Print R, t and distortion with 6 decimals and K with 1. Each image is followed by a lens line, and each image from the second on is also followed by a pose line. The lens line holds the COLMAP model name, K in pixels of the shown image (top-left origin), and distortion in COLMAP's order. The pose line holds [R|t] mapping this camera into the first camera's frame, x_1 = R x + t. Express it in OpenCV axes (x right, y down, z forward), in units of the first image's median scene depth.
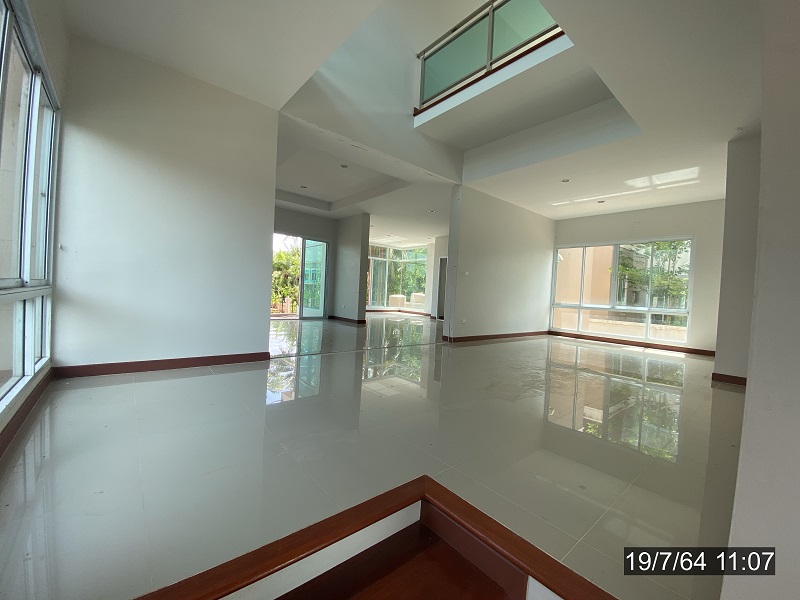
lens RADIAL K [[319.2, 0, 396.6], [0, 319.2, 300.5], [0, 0, 1]] dist [0.001532, -0.012619]
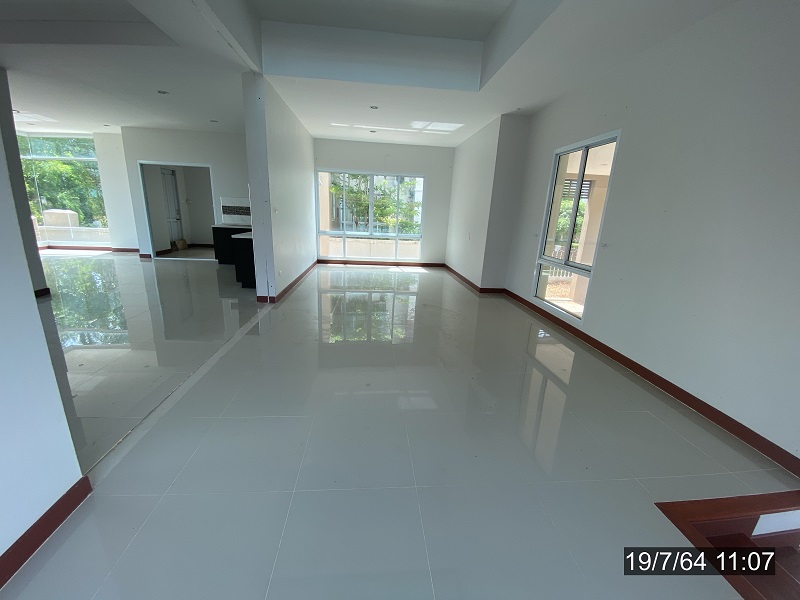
lens RADIAL K [[319.2, 0, 396.6], [0, 319.2, 300.5], [0, 0, 1]] dist [0.001532, -0.012619]
pose [[0.562795, -0.245759, 0.789218, -0.198861], [0.002153, 0.955212, 0.295914, -0.075972], [-0.826594, -0.164840, 0.538118, 0.237942]]
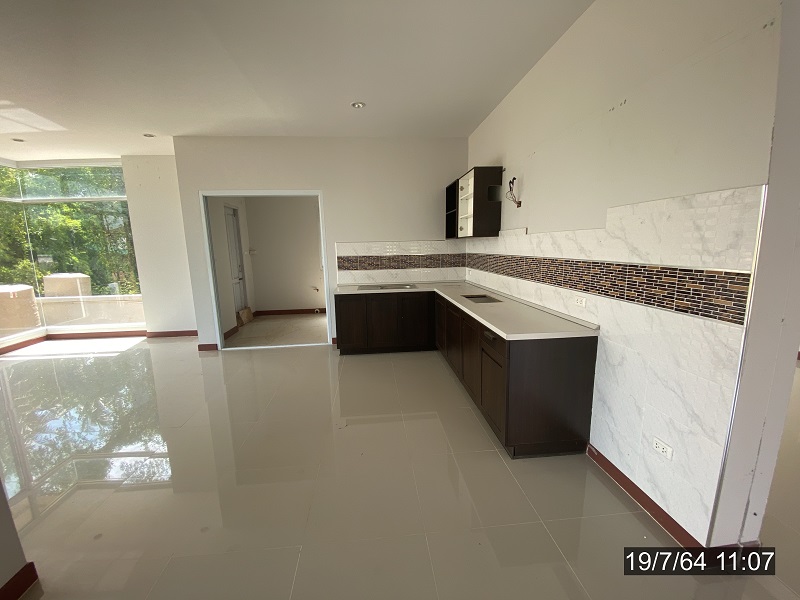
lens RADIAL K [[319.2, 0, 396.6], [0, 319.2, 300.5], [0, 0, 1]] dist [0.001532, -0.012619]
pose [[0.555377, -0.204721, 0.806006, -0.094235], [0.071319, 0.977379, 0.199107, -0.094115], [-0.828535, -0.053096, 0.557414, 0.797821]]
